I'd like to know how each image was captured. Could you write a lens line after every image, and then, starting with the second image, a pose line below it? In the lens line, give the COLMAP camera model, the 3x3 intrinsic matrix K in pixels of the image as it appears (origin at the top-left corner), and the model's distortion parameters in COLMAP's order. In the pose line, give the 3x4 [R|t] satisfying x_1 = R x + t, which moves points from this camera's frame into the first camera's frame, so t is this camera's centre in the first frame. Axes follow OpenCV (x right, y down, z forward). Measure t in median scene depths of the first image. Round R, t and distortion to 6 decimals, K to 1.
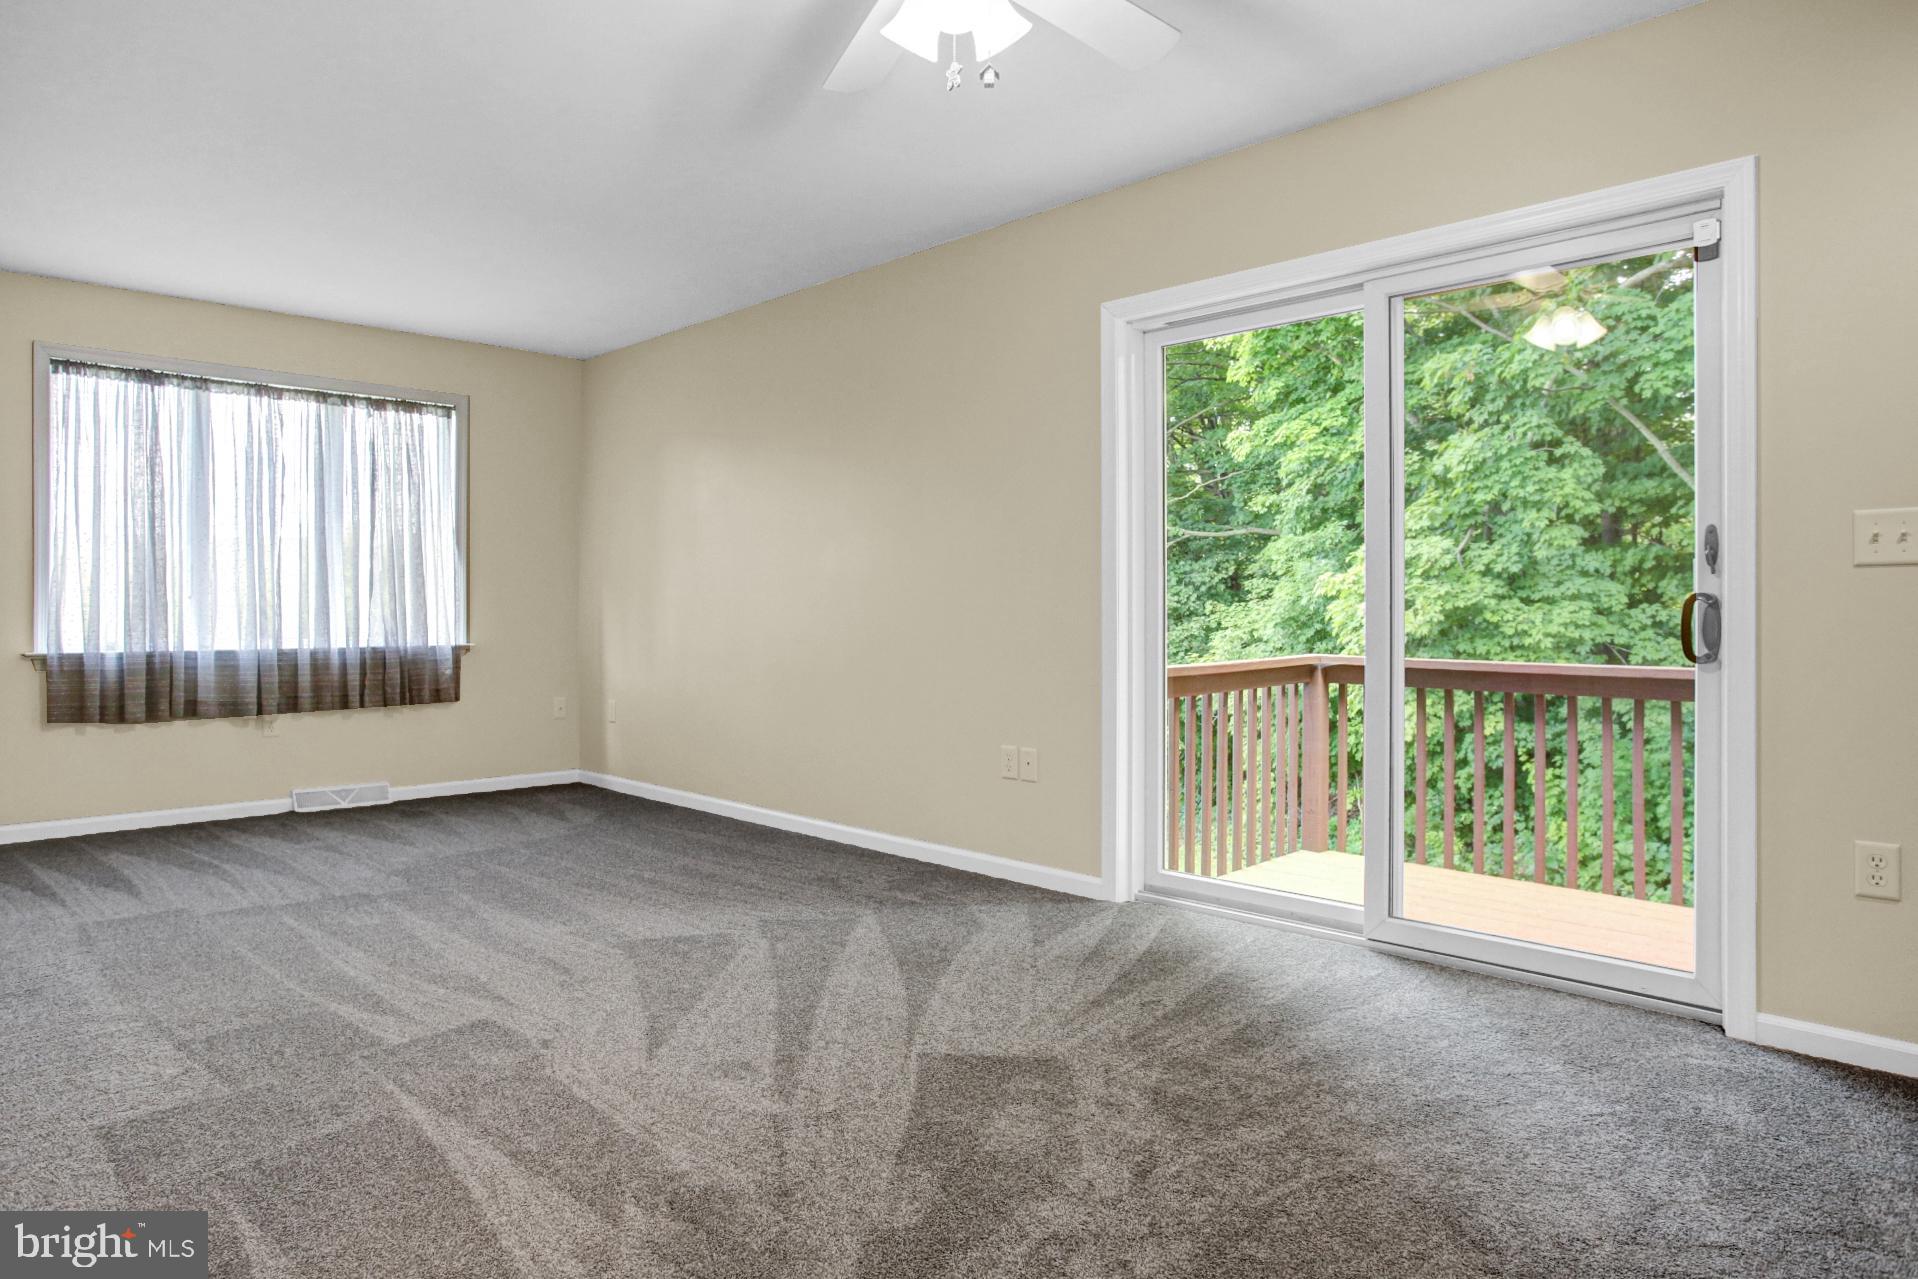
lens RADIAL K [[1184.7, 0, 959.0], [0, 1184.7, 639.5], [0, 0, 1]] dist [-0.080413, 0.064277]
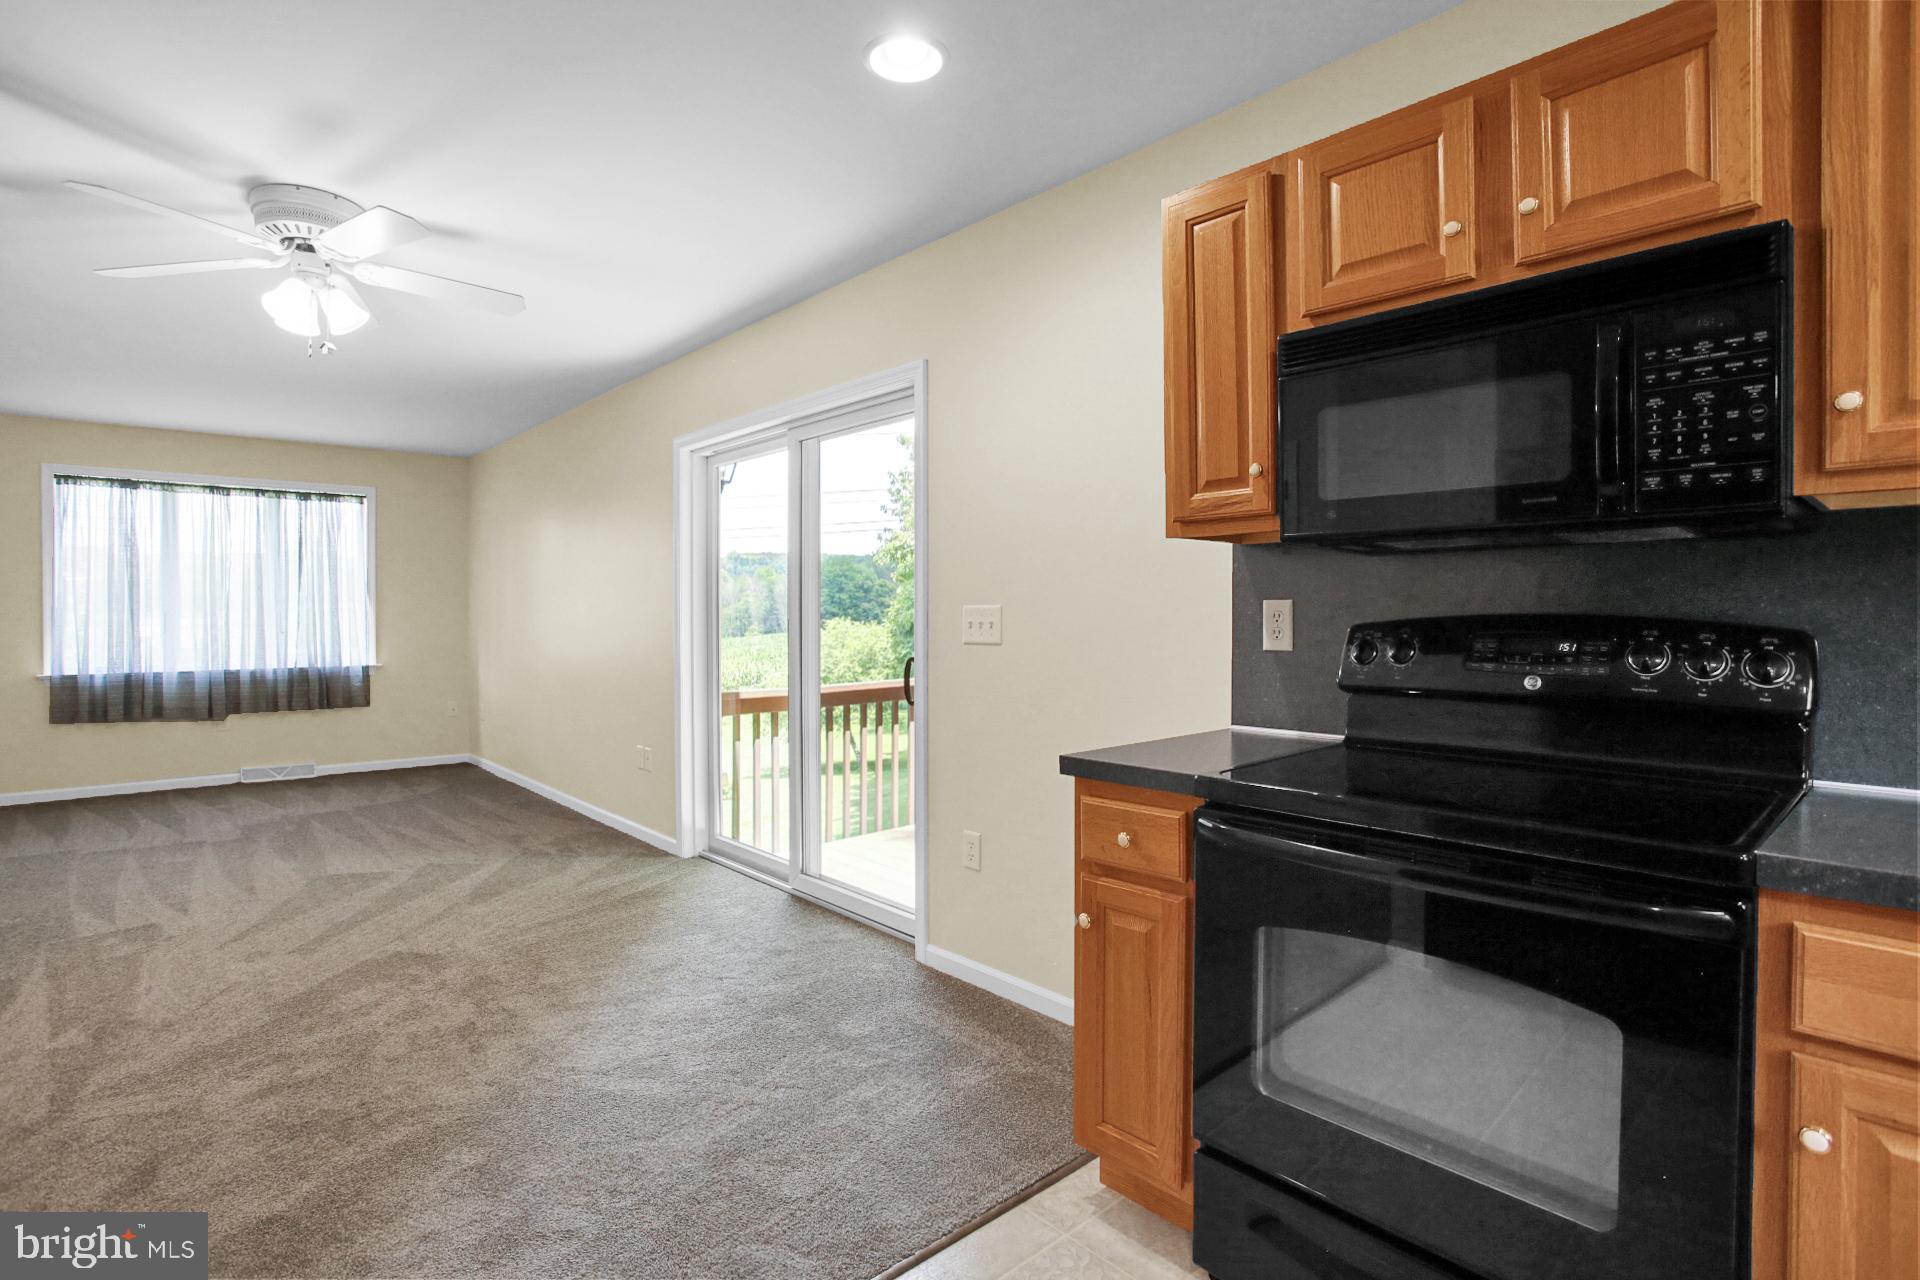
lens RADIAL K [[947.0, 0, 960.0], [0, 947.0, 640.0], [0, 0, 1]] dist [-0.087167, 0.032137]
pose [[0.999549, 0.000511, -0.030040, 0.380421], [-0.000494, 1.000000, 0.000582, -0.032036], [0.030040, -0.000567, 0.999549, -0.098647]]
